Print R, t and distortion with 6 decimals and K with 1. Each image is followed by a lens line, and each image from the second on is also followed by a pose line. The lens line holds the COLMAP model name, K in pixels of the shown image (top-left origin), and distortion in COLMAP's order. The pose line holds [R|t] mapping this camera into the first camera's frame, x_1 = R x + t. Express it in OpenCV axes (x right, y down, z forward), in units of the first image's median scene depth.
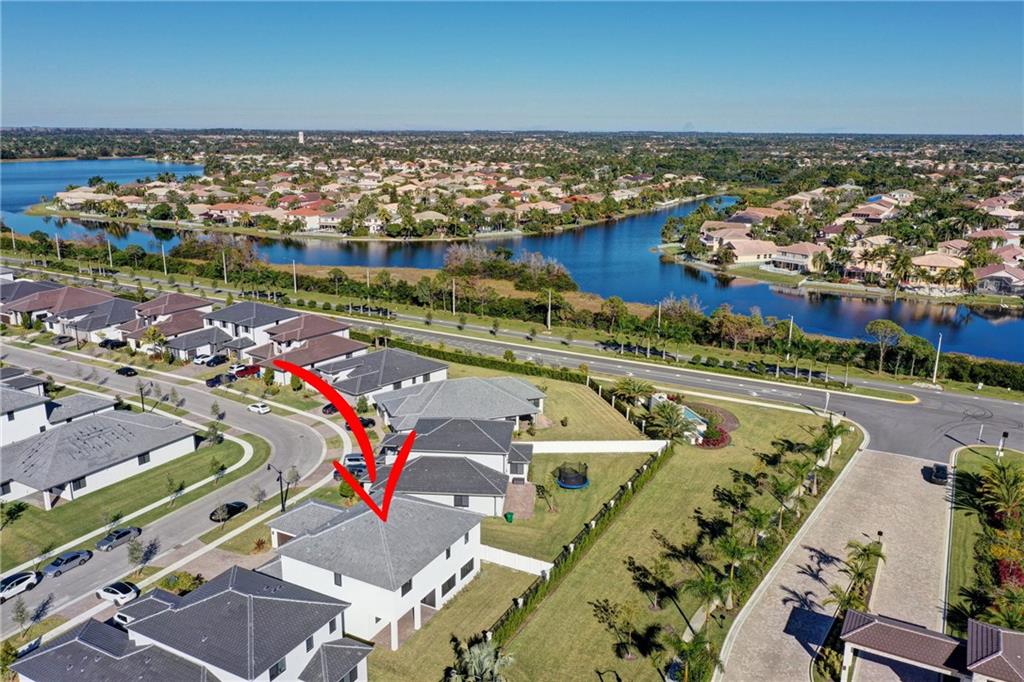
lens RADIAL K [[811.3, 0, 512.0], [0, 811.3, 341.0], [0, 0, 1]] dist [-0.003707, 0.000697]
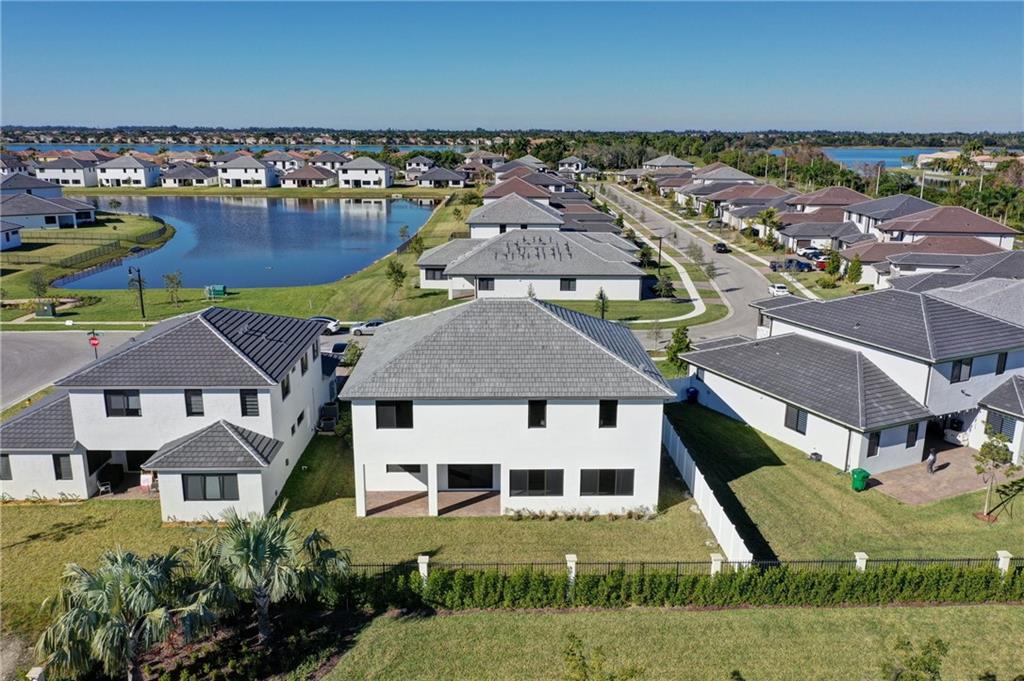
lens RADIAL K [[811.3, 0, 512.0], [0, 811.3, 340.5], [0, 0, 1]] dist [-0.003707, 0.000697]
pose [[0.487636, 0.210622, -0.847260, 0.212137], [-0.223541, 0.968234, 0.112037, 0.106621], [0.843944, 0.134764, 0.519228, 0.466381]]
